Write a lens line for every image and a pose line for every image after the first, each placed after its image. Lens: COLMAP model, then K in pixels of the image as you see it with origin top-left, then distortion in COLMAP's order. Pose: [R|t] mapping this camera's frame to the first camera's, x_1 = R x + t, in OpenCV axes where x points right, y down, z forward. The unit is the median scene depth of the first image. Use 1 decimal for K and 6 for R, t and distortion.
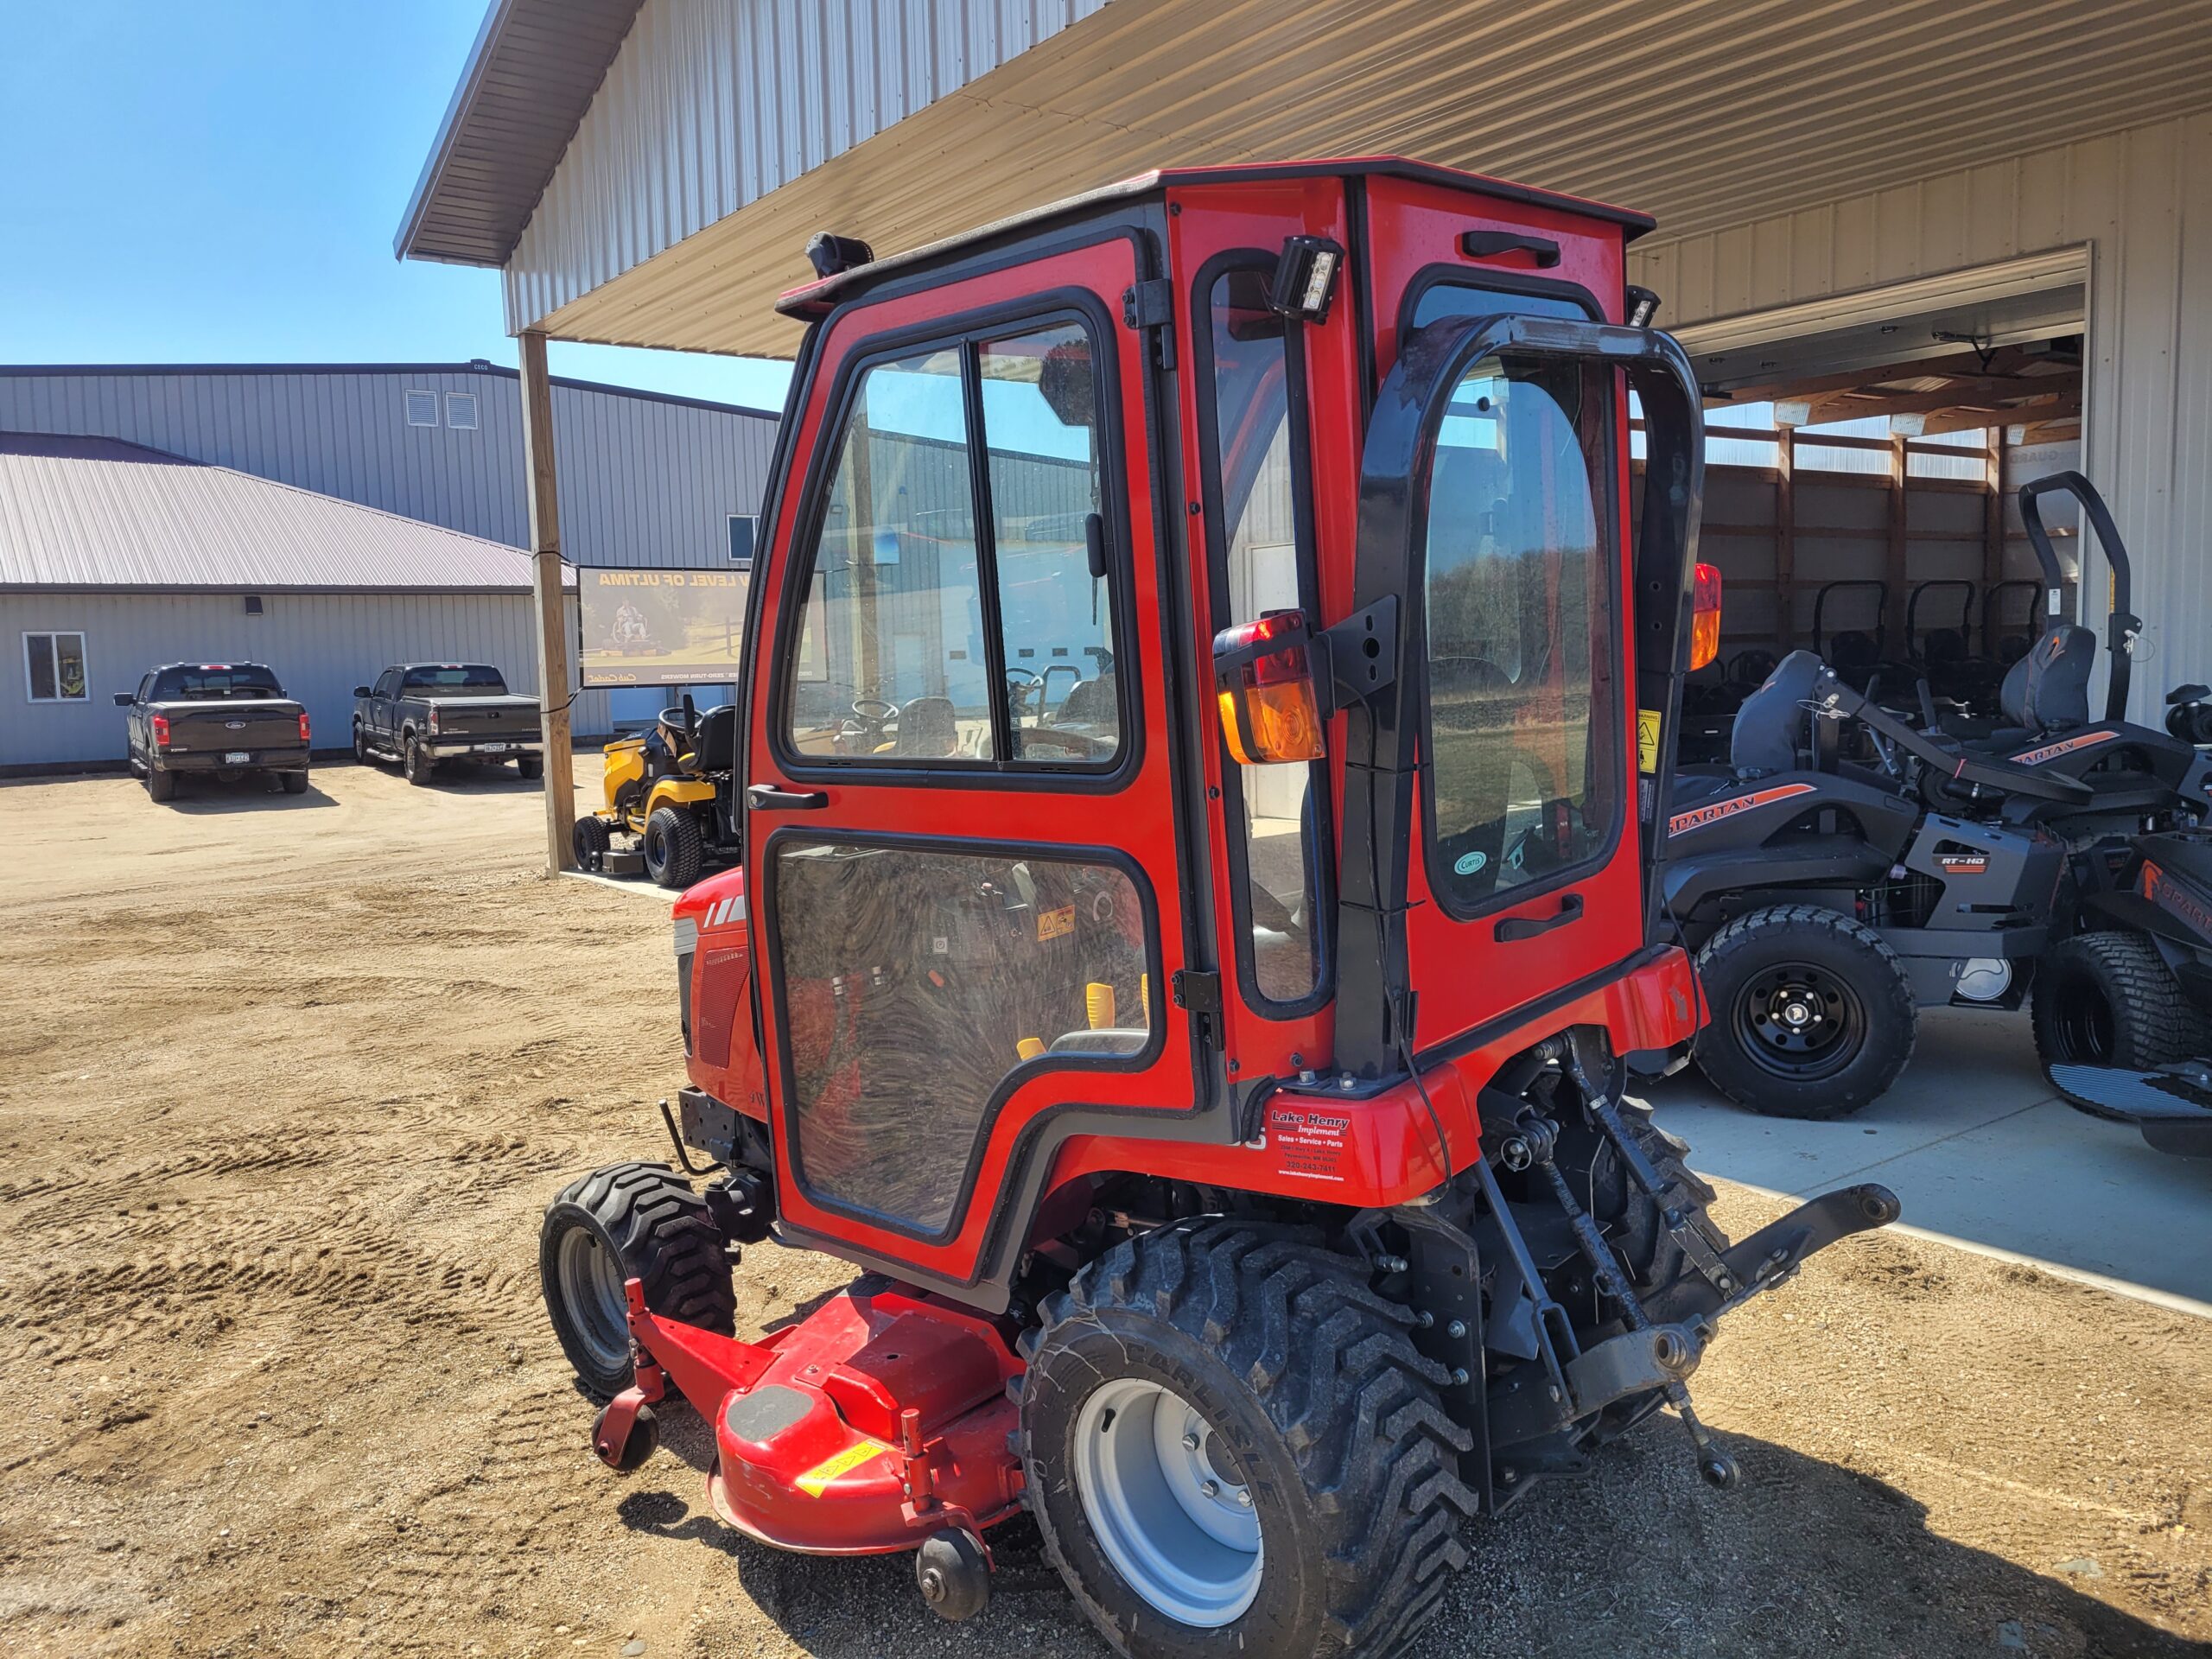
lens RADIAL K [[1673.7, 0, 1111.1], [0, 1673.7, 824.6], [0, 0, 1]] dist [0.037157, 0.001314]
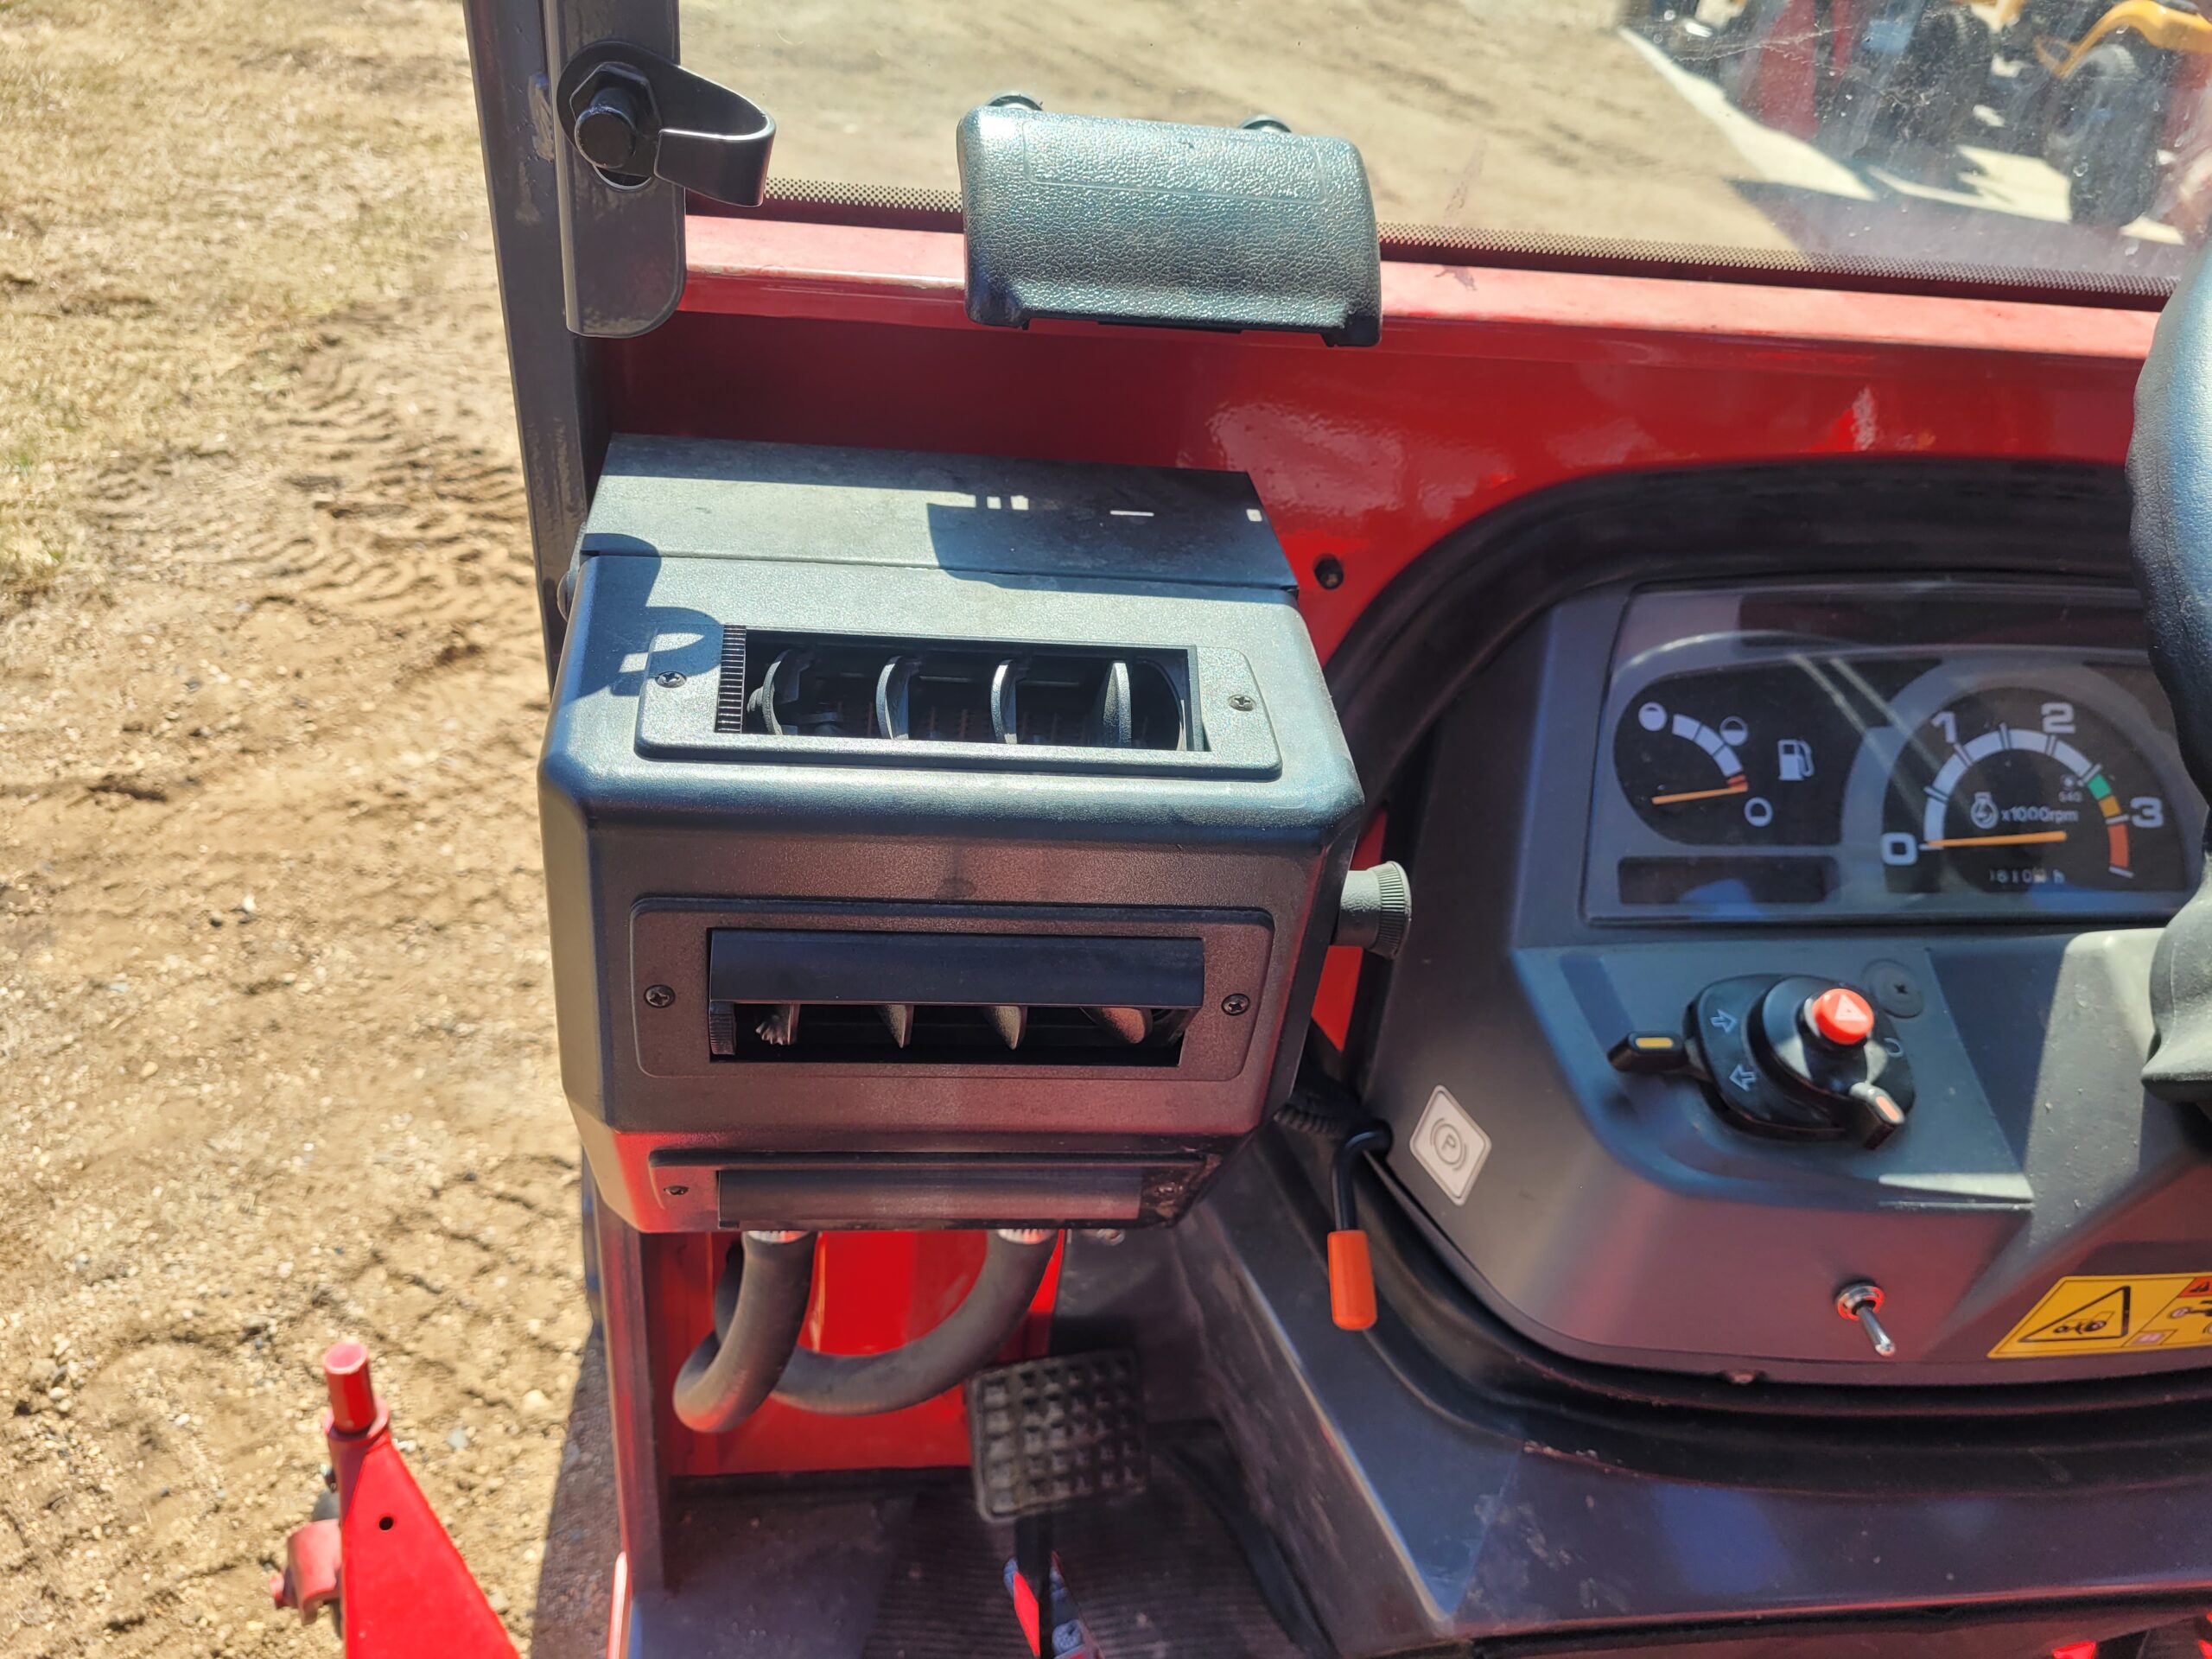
lens RADIAL K [[1673.7, 0, 1111.1], [0, 1673.7, 824.6], [0, 0, 1]] dist [0.037157, 0.001314]
pose [[0.753000, 0.507780, -0.418509, -0.054133], [-0.260308, 0.813999, 0.519274, -0.036800], [0.604343, -0.282072, 0.745120, 0.671985]]
